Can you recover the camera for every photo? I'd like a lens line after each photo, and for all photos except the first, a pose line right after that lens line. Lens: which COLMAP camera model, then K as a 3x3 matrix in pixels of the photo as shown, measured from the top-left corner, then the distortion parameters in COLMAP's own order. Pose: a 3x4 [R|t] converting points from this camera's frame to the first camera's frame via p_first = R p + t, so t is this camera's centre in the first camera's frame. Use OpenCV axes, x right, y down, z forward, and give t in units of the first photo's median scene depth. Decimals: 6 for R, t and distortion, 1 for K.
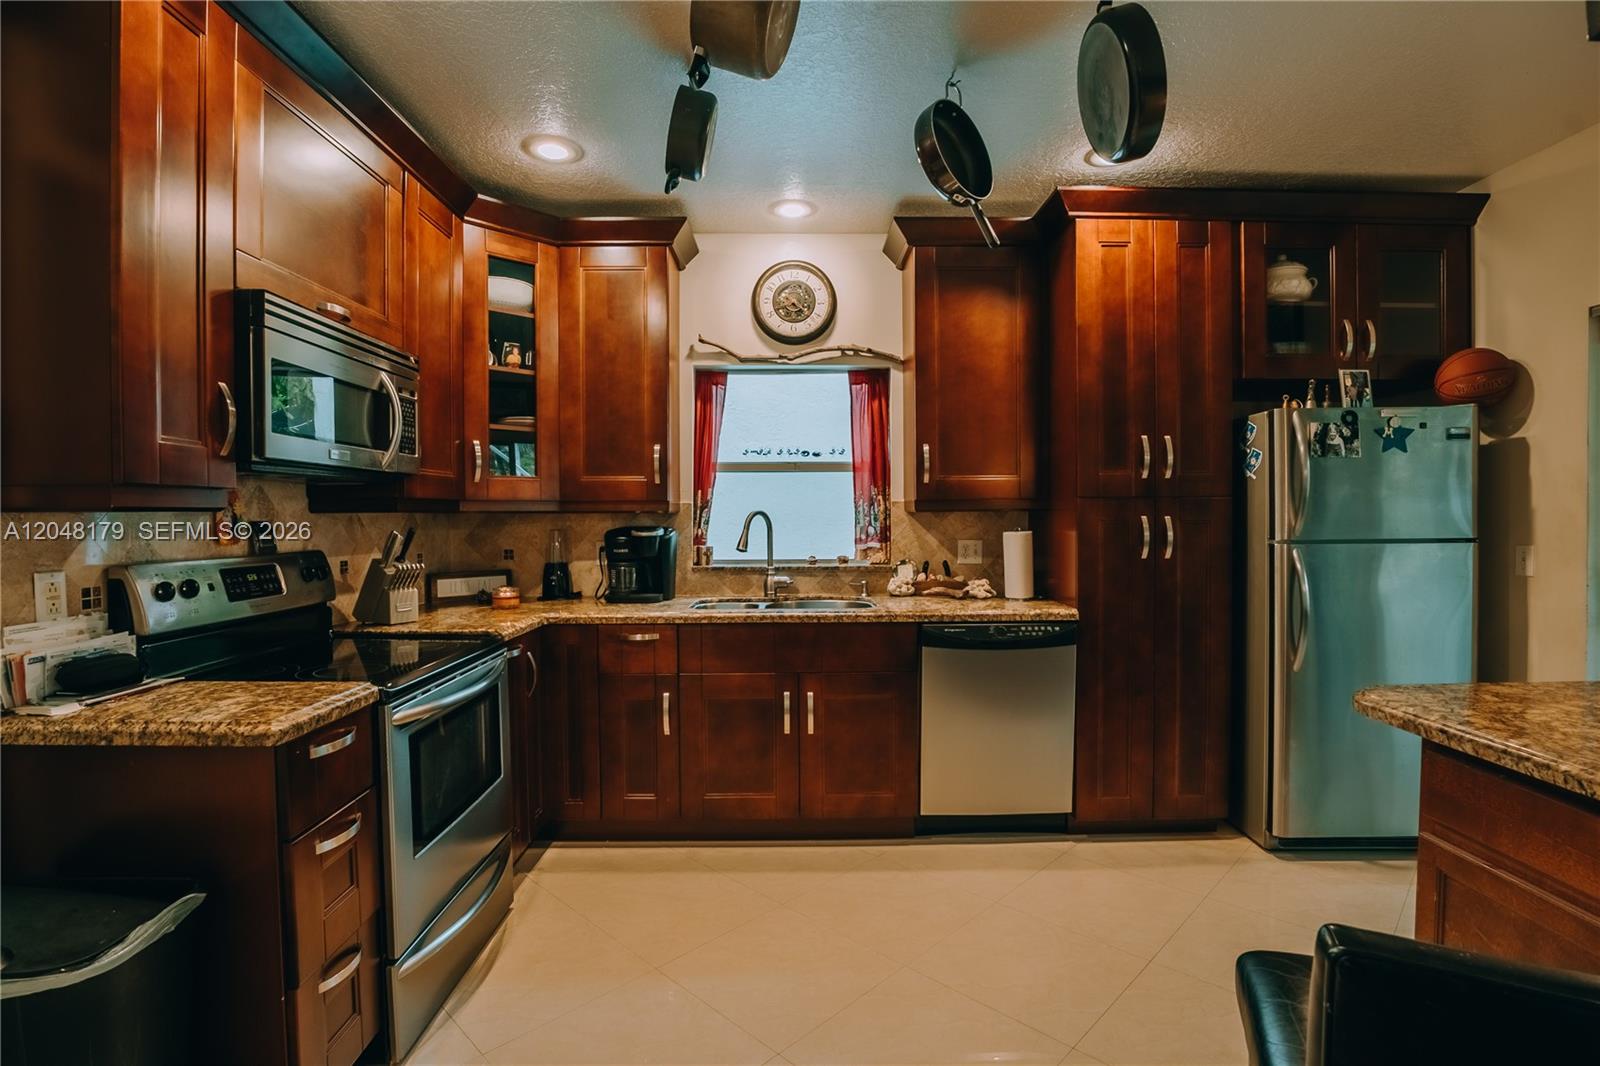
lens RADIAL K [[770.2, 0, 795.7], [0, 770.2, 527.6], [0, 0, 1]] dist [-0.038135, 0.006930]
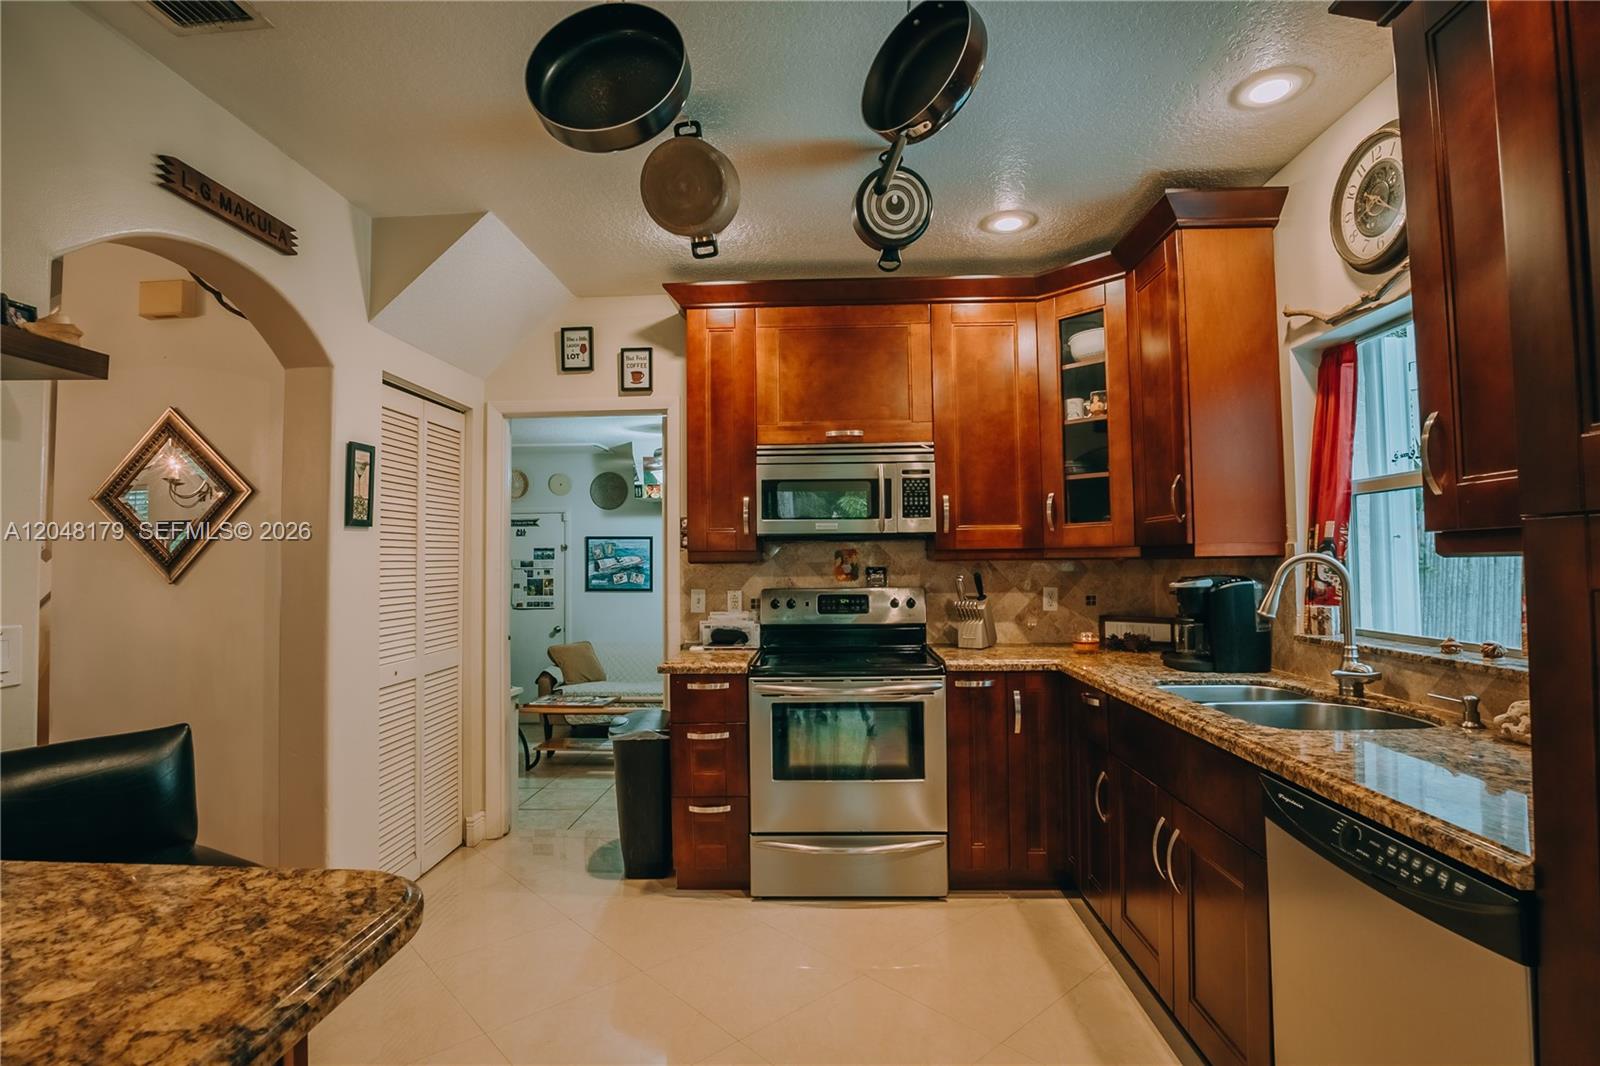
lens RADIAL K [[770.2, 0, 796.6], [0, 770.2, 530.5], [0, 0, 1]] dist [-0.038135, 0.006930]
pose [[-0.042722, -0.035967, -0.998439, 0.699909], [-0.006386, 0.999341, -0.035726, -0.019827], [0.999067, 0.004850, -0.042924, 0.696337]]
